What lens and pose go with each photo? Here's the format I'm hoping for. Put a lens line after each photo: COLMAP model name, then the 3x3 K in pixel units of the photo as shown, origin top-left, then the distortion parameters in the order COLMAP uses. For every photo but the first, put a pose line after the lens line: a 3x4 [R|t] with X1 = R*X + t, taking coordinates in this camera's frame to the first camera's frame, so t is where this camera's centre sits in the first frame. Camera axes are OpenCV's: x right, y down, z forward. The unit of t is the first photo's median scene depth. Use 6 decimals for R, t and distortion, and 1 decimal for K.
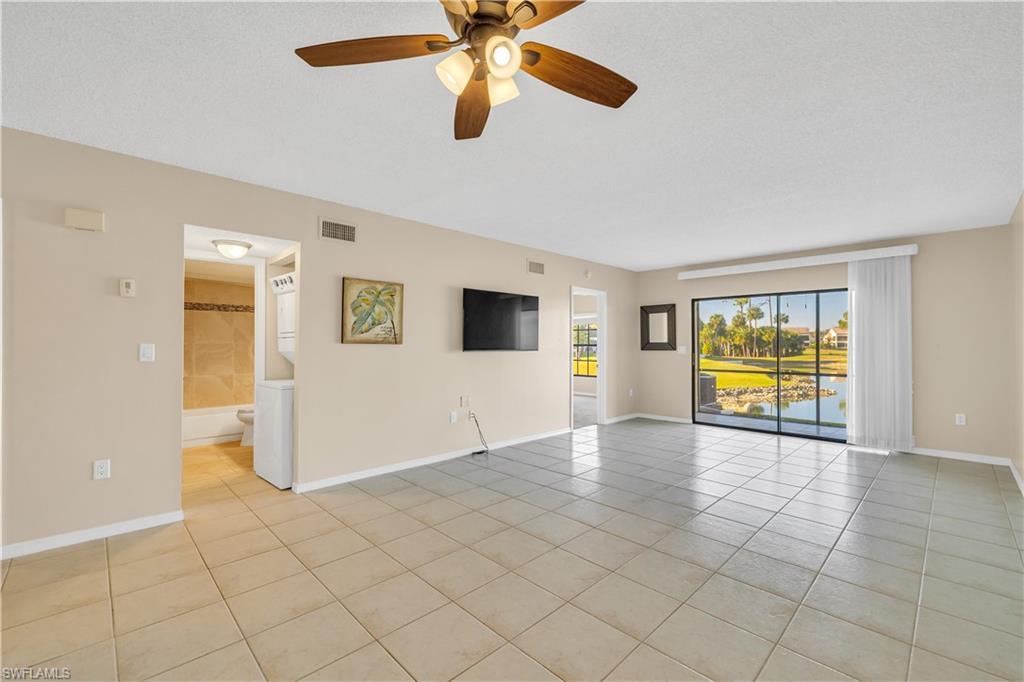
lens RADIAL K [[431.2, 0, 512.0], [0, 431.2, 341.0], [0, 0, 1]] dist [-0.000439, 0.000022]
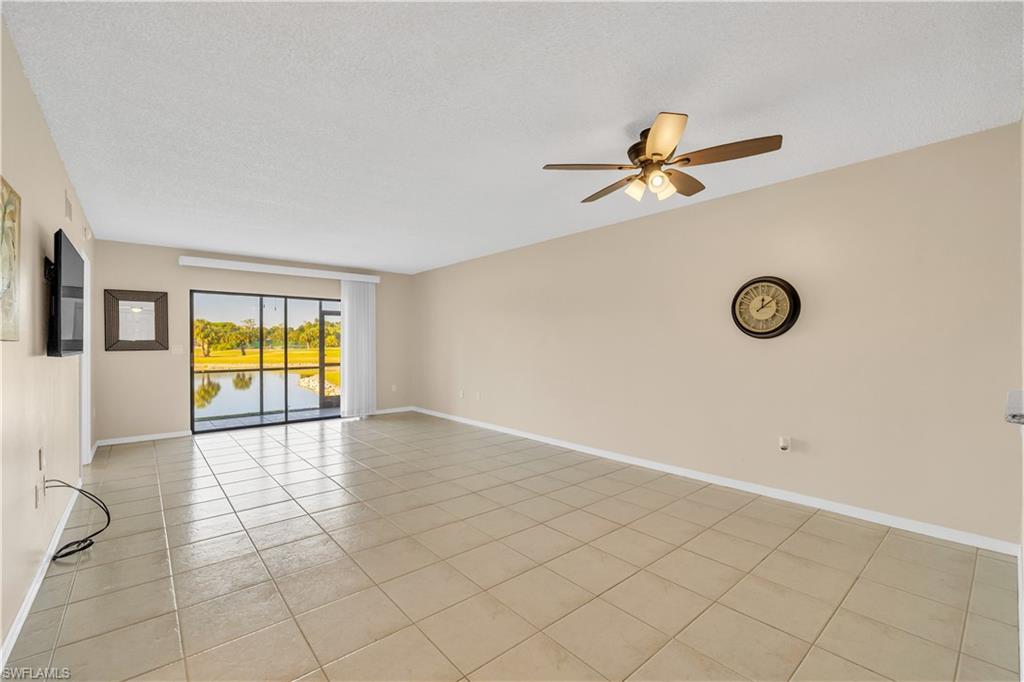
lens RADIAL K [[431.2, 0, 512.0], [0, 431.2, 341.0], [0, 0, 1]] dist [-0.000439, 0.000022]
pose [[0.063985, 0.003969, 0.997943, -0.398807], [-0.004493, 0.999983, -0.003689, 0.004858], [-0.997941, -0.004248, 0.064002, 0.310622]]
